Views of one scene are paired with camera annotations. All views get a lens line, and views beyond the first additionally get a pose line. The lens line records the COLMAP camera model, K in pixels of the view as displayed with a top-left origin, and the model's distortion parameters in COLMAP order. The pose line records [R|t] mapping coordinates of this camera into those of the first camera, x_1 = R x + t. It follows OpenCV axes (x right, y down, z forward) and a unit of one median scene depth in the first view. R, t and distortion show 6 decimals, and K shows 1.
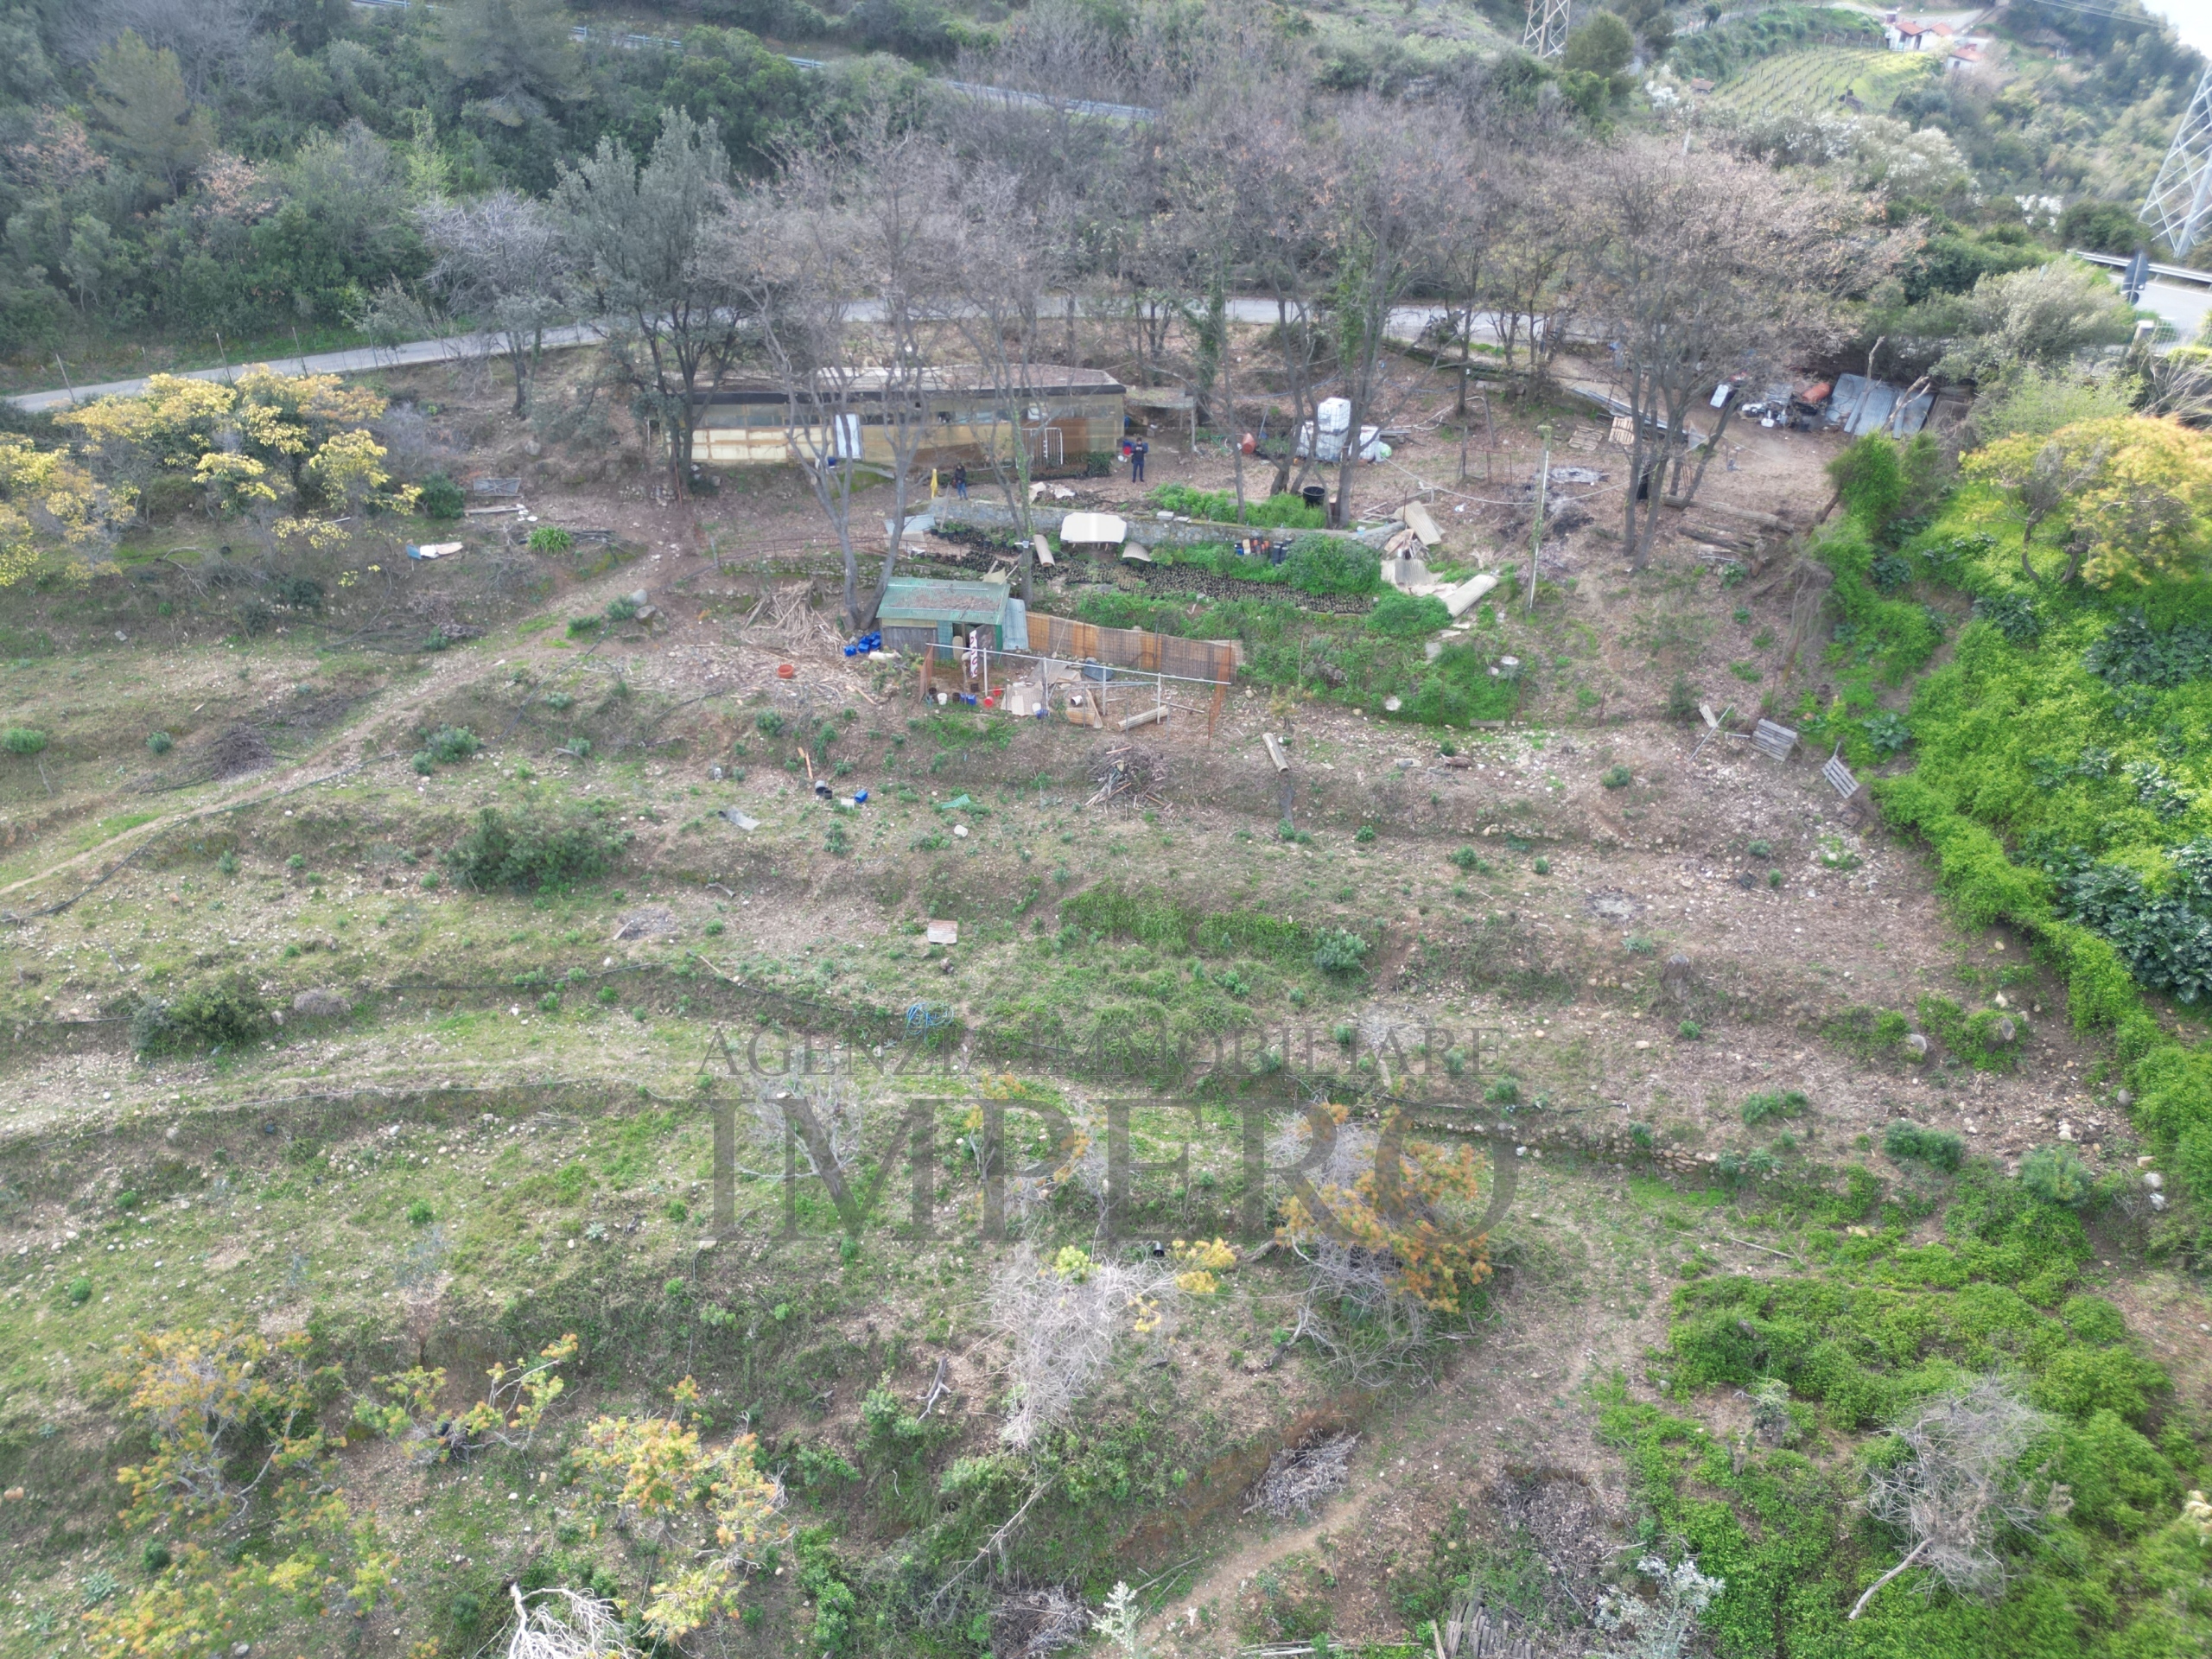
lens RADIAL K [[1541.4, 0, 1103.8], [0, 1541.4, 817.8], [0, 0, 1]] dist [0.074339, -0.067626]
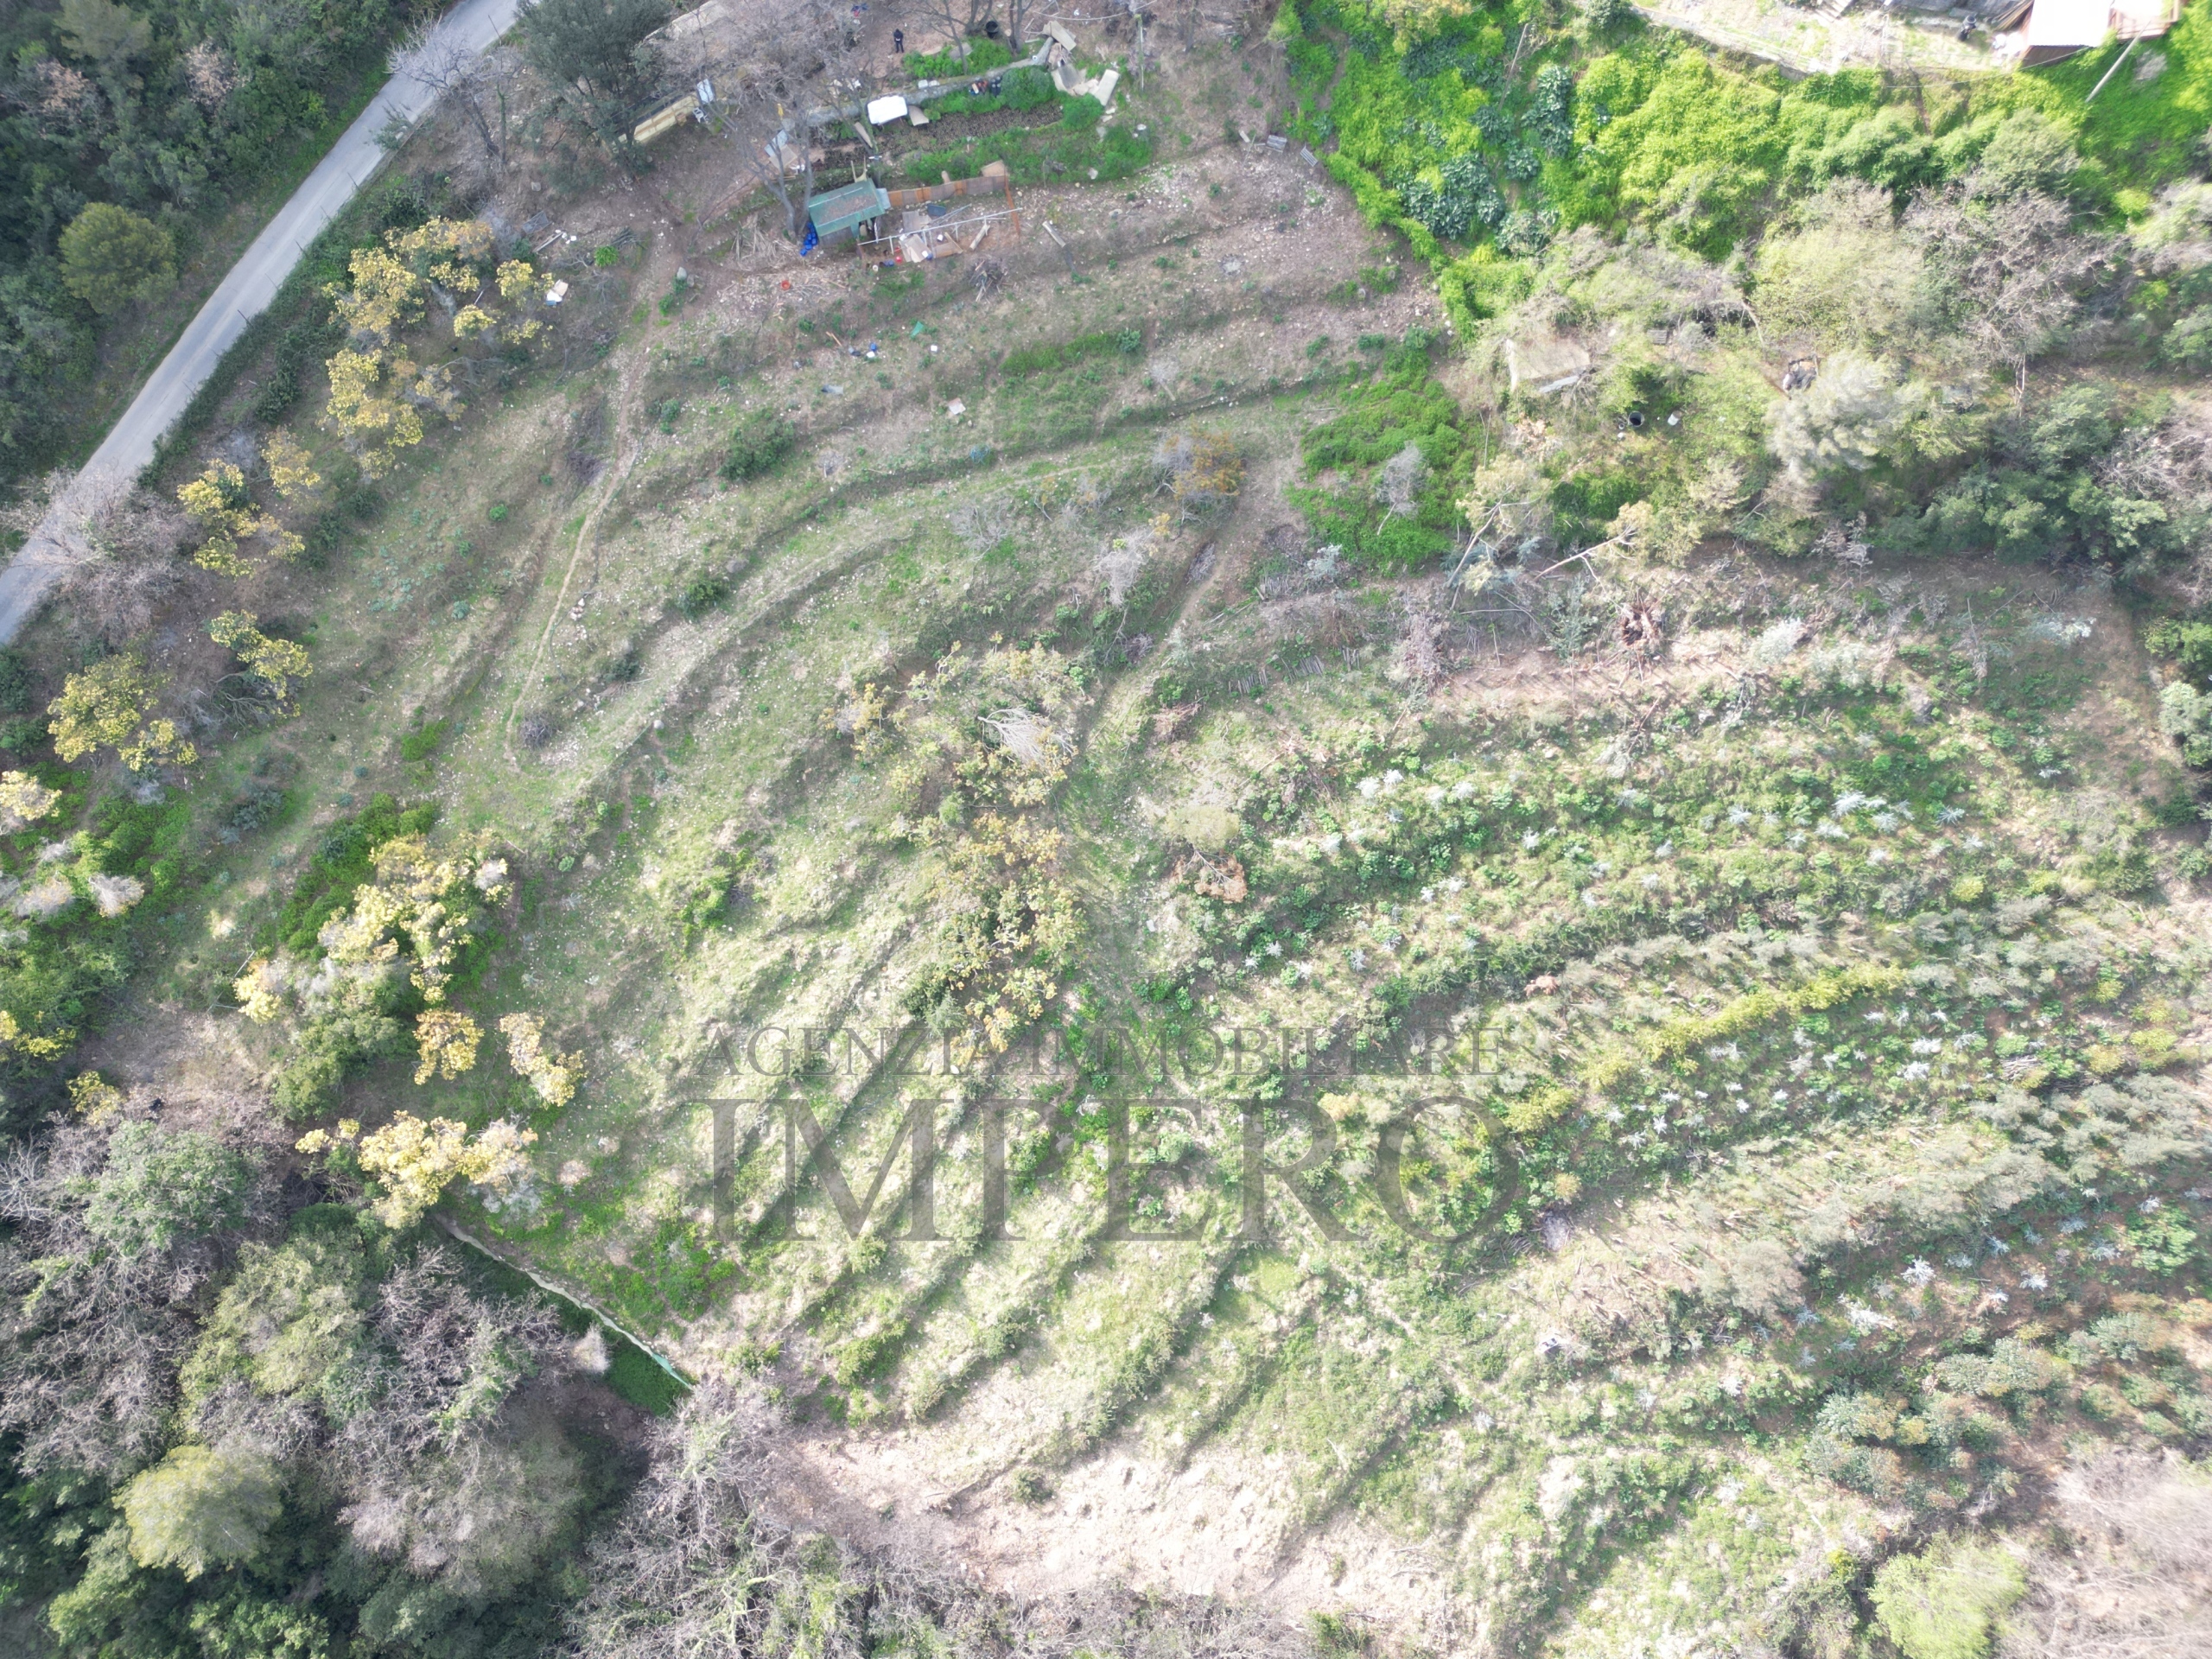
lens RADIAL K [[1541.4, 0, 1106.5], [0, 1541.4, 819.2], [0, 0, 1]] dist [0.074339, -0.067626]
pose [[0.877990, -0.458950, 0.136009, -0.448920], [0.257426, 0.692257, 0.674175, -0.864680], [-0.403566, -0.556906, 0.725941, -0.885383]]
